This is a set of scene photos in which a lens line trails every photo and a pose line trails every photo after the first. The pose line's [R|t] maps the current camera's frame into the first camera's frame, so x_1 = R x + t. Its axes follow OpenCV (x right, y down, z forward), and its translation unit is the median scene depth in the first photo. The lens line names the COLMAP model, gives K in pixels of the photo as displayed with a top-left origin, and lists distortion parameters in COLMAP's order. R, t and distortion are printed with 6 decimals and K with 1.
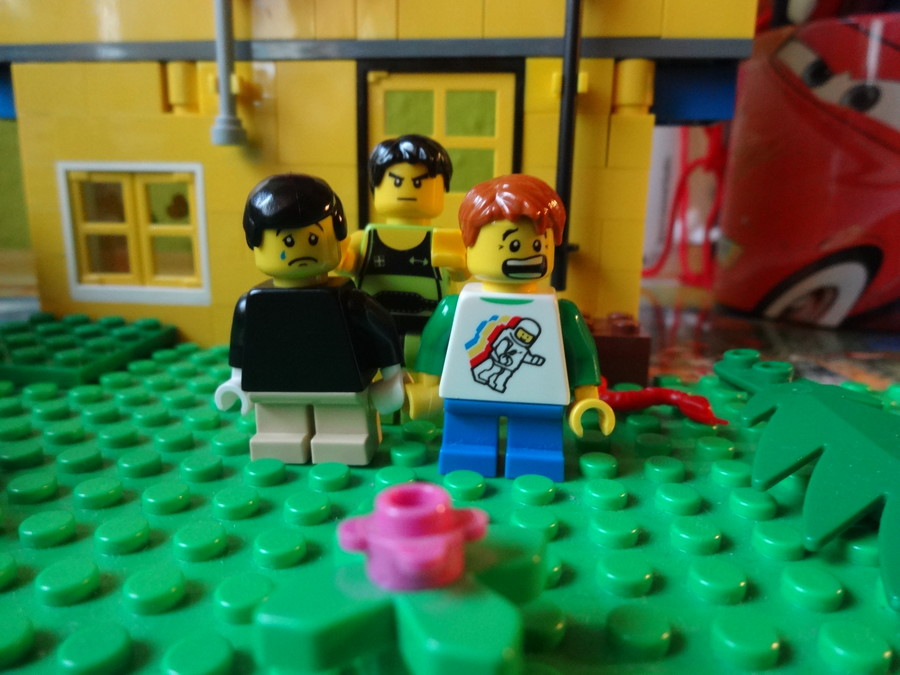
lens RADIAL K [[659.3, 0, 451.0], [0, 659.3, 340.3], [0, 0, 1]] dist [-0.008520, 0.000120]
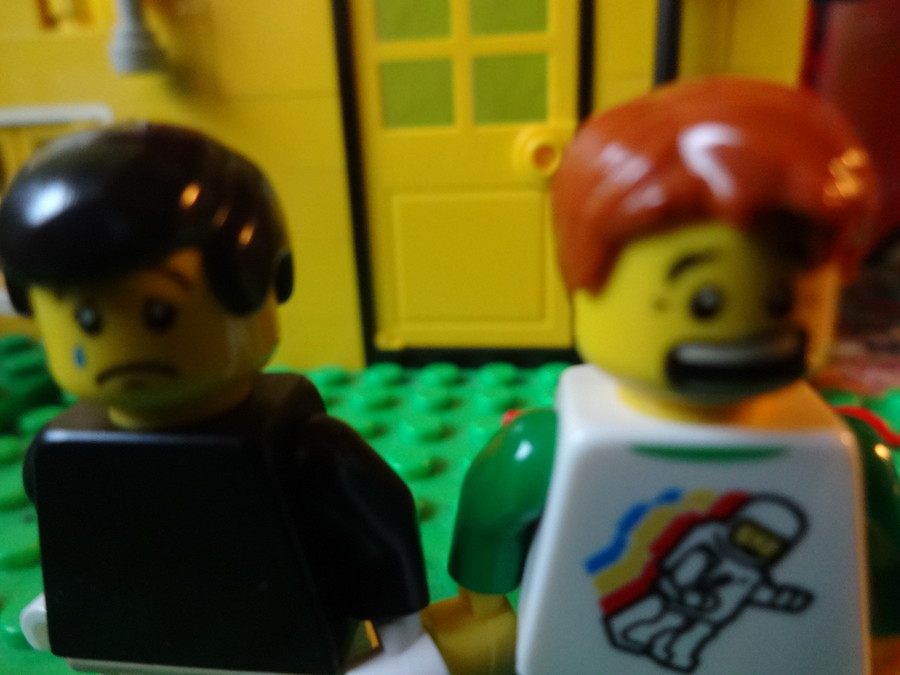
lens RADIAL K [[659.3, 0, 463.0], [0, 659.3, 330.0], [0, 0, 1]] dist [-0.008520, 0.000120]
pose [[0.998225, -0.054582, -0.023835, -0.016851], [0.056453, 0.994649, 0.086528, -0.084856], [0.018985, -0.087720, 0.995964, 0.349557]]
